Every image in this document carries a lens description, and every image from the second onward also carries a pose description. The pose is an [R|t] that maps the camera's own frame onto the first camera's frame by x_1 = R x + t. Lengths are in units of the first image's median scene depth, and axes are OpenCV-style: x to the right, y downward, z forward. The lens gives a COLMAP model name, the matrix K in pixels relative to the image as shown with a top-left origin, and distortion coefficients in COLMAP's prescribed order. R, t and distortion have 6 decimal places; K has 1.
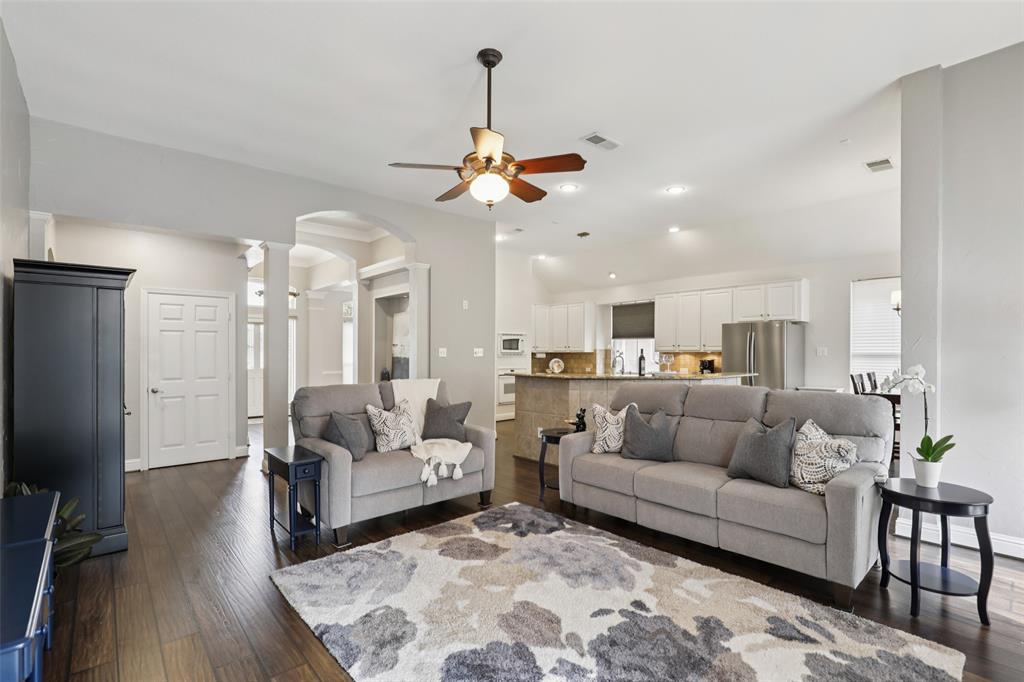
lens RADIAL K [[471.9, 0, 511.1], [0, 471.9, 349.5], [0, 0, 1]] dist [-0.013425, 0.002067]
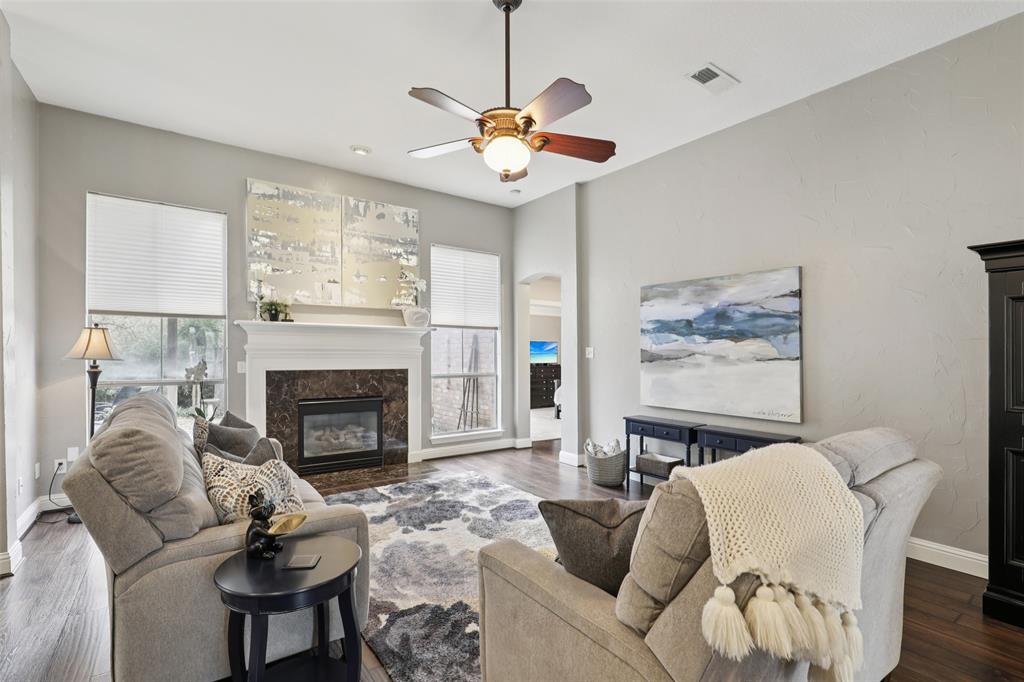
lens RADIAL K [[471.9, 0, 511.5], [0, 471.9, 348.0], [0, 0, 1]] dist [-0.013425, 0.002067]
pose [[-0.995015, -0.005034, 0.099595, -0.046060], [-0.006158, 0.999921, -0.010985, 0.002868], [-0.099531, -0.011543, -0.994967, 0.624105]]
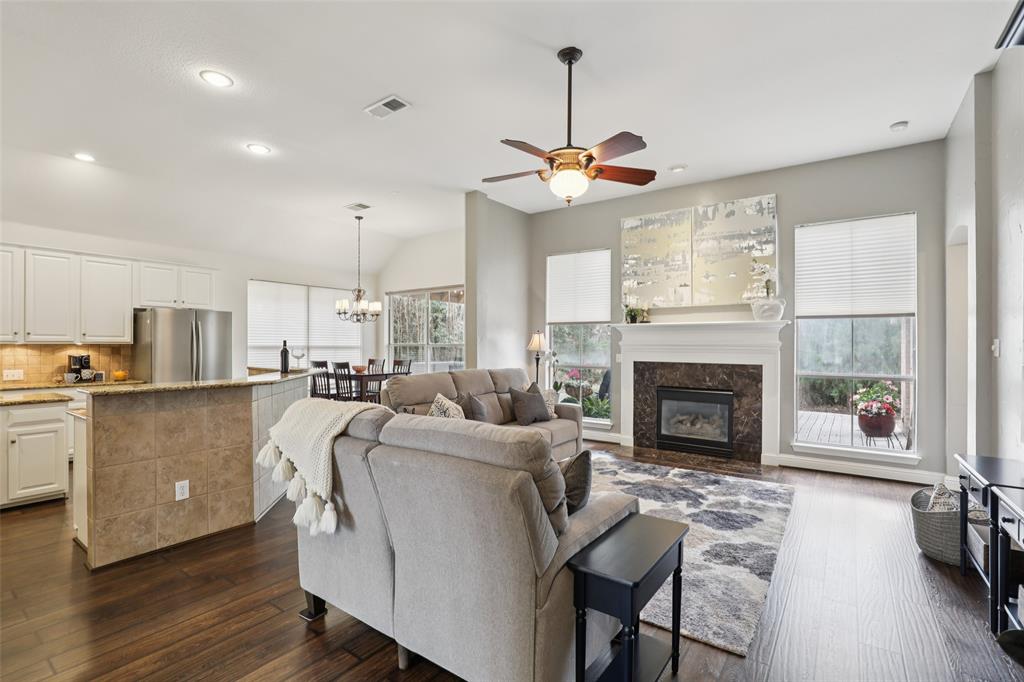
lens RADIAL K [[471.9, 0, 516.8], [0, 471.9, 341.2], [0, 0, 1]] dist [-0.013425, 0.002067]
pose [[-0.226482, 0.007061, 0.973990, -0.345313], [-0.007627, 0.999930, -0.009022, 0.002440], [-0.973985, -0.009472, -0.226412, 0.456608]]
